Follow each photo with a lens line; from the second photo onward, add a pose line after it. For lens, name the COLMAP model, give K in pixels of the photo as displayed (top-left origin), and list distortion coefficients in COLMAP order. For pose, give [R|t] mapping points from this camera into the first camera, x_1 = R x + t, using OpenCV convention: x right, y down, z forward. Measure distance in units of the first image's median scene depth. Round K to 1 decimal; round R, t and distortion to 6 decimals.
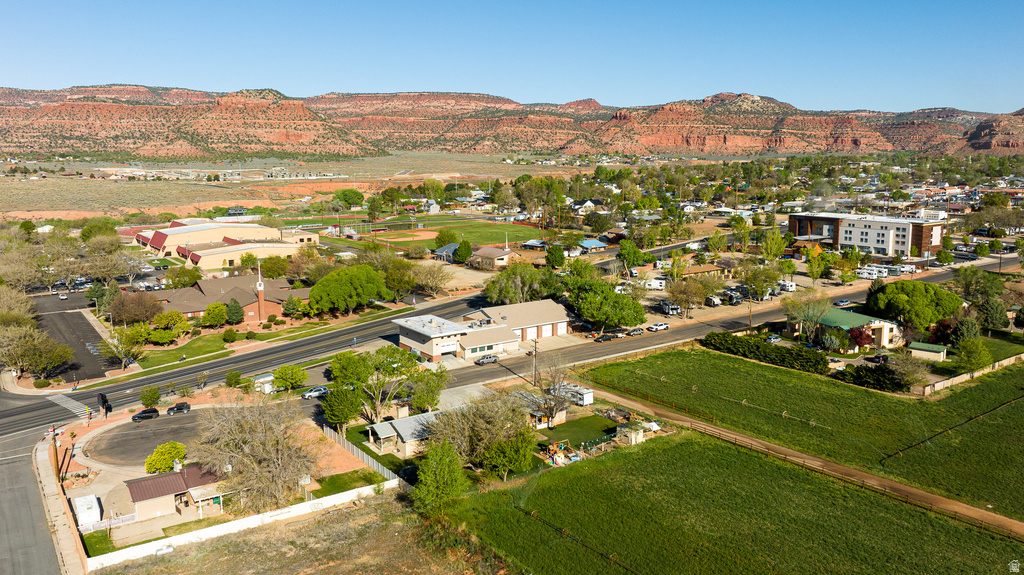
lens RADIAL K [[794.0, 0, 525.1], [0, 794.0, 286.8], [0, 0, 1]] dist [-0.026080, 0.000236]
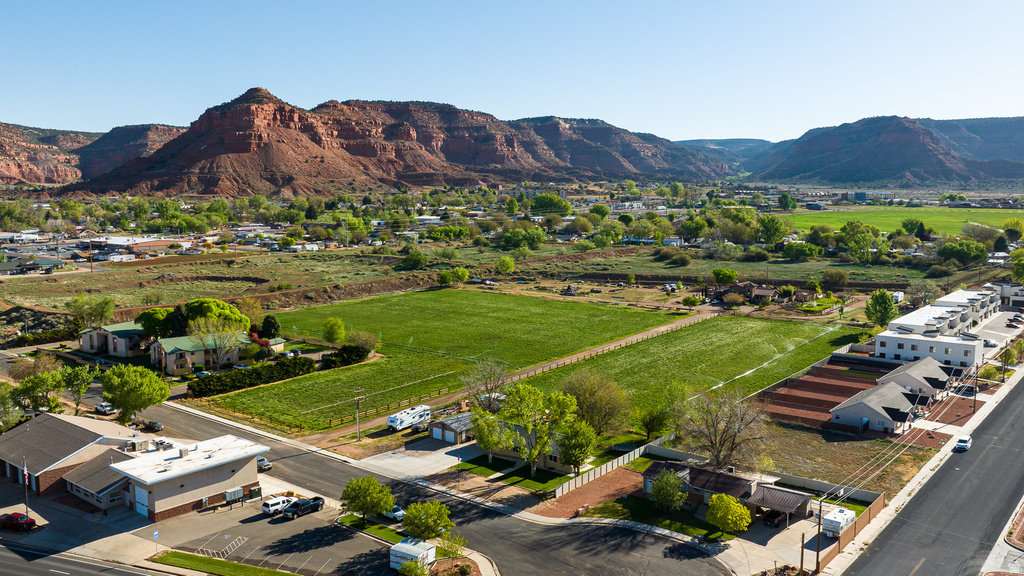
lens RADIAL K [[855.4, 0, 512.0], [0, 855.4, 288.0], [0, 0, 1]] dist [0.000466, -0.002797]
pose [[-0.267031, -0.111361, 0.957232, -0.933593], [0.170216, 0.972233, 0.160590, -0.169478], [-0.948536, 0.205819, -0.240661, 1.016583]]
